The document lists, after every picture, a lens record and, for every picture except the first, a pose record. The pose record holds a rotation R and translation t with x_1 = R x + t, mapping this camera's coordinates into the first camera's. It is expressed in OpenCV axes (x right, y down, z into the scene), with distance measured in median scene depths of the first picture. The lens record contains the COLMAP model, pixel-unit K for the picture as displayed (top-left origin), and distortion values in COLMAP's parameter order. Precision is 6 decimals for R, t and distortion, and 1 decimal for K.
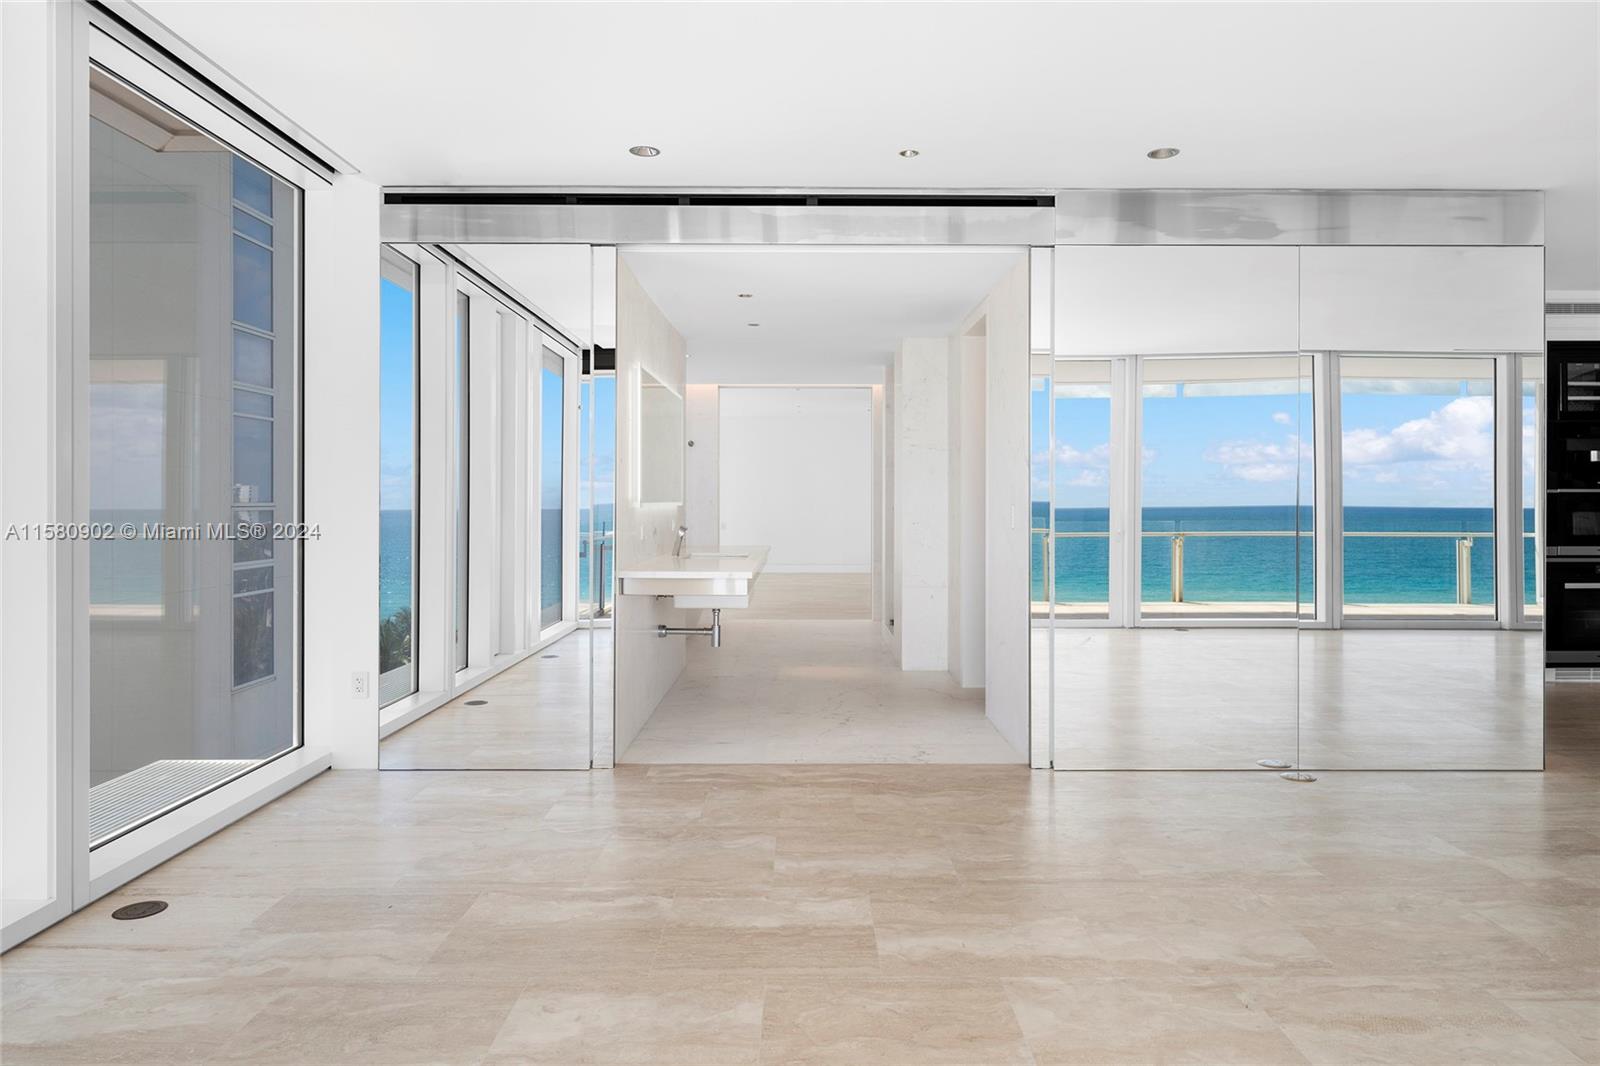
lens RADIAL K [[1009.3, 0, 804.3], [0, 1009.3, 502.1], [0, 0, 1]] dist [0.000676, -0.000982]
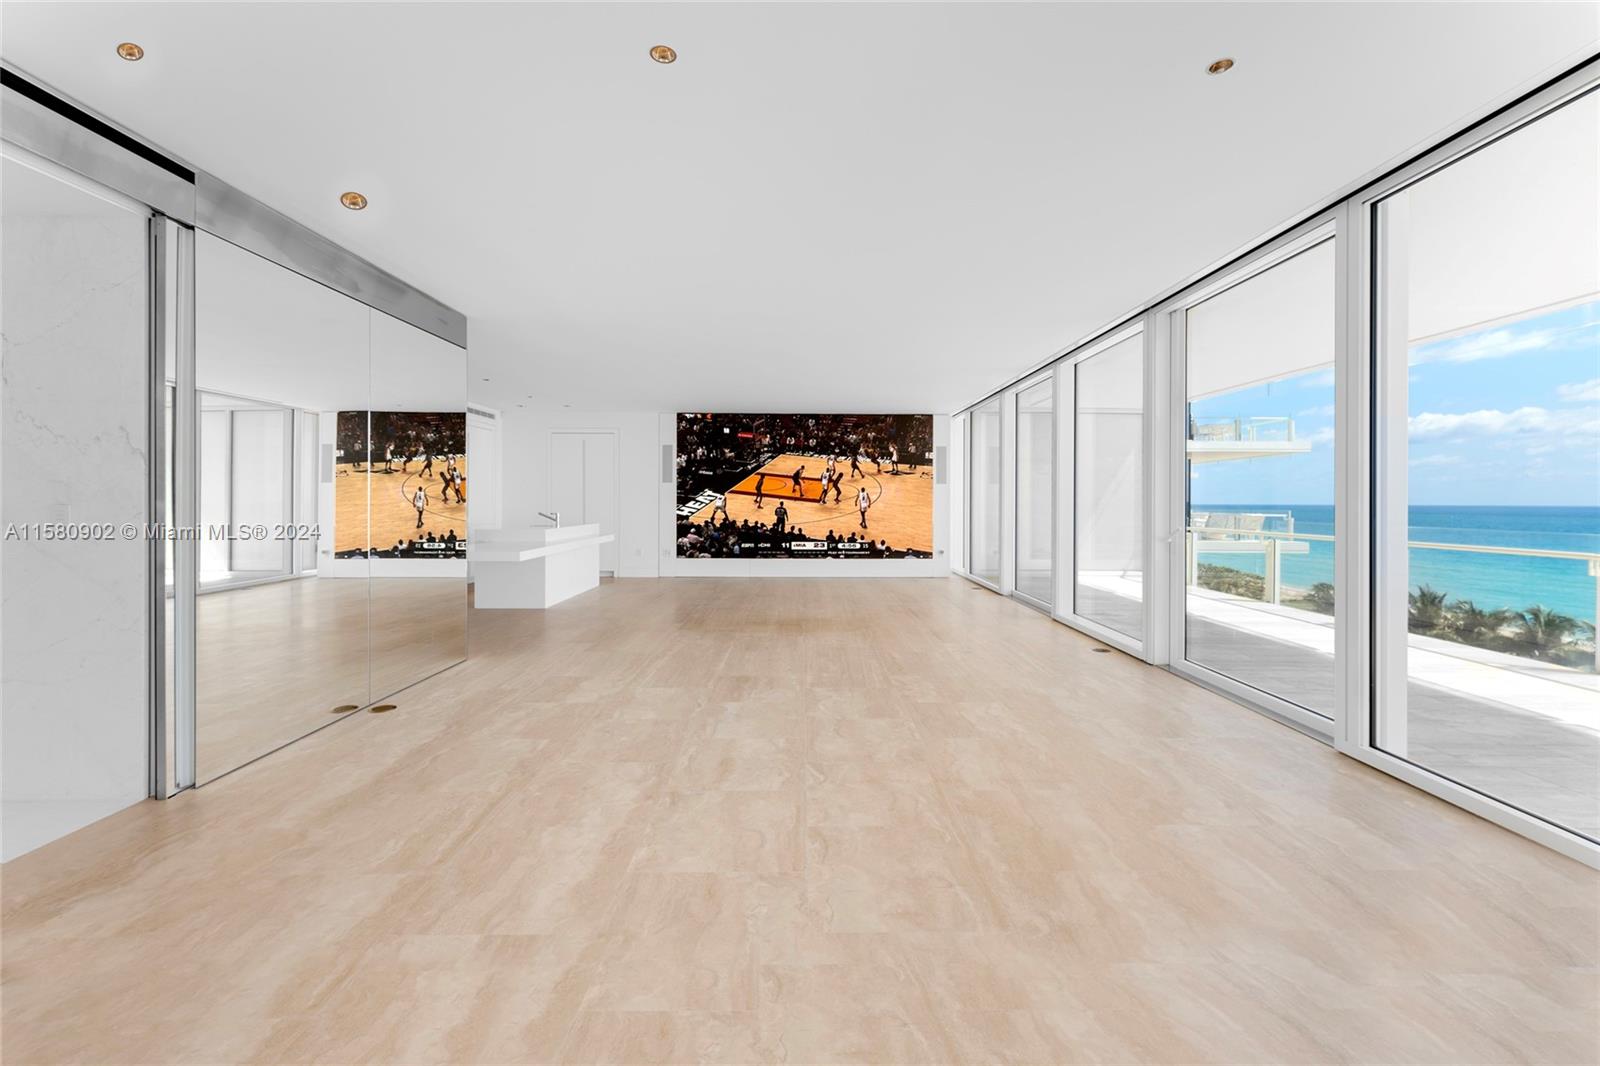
lens RADIAL K [[651.8, 0, 805.1], [0, 651.8, 502.3], [0, 0, 1]] dist [0.000113, -0.000012]
pose [[-0.012180, -0.002855, 0.999922, -0.431607], [0.000481, 0.999996, 0.002861, -0.001138], [-0.999926, 0.000515, -0.012178, 0.531381]]
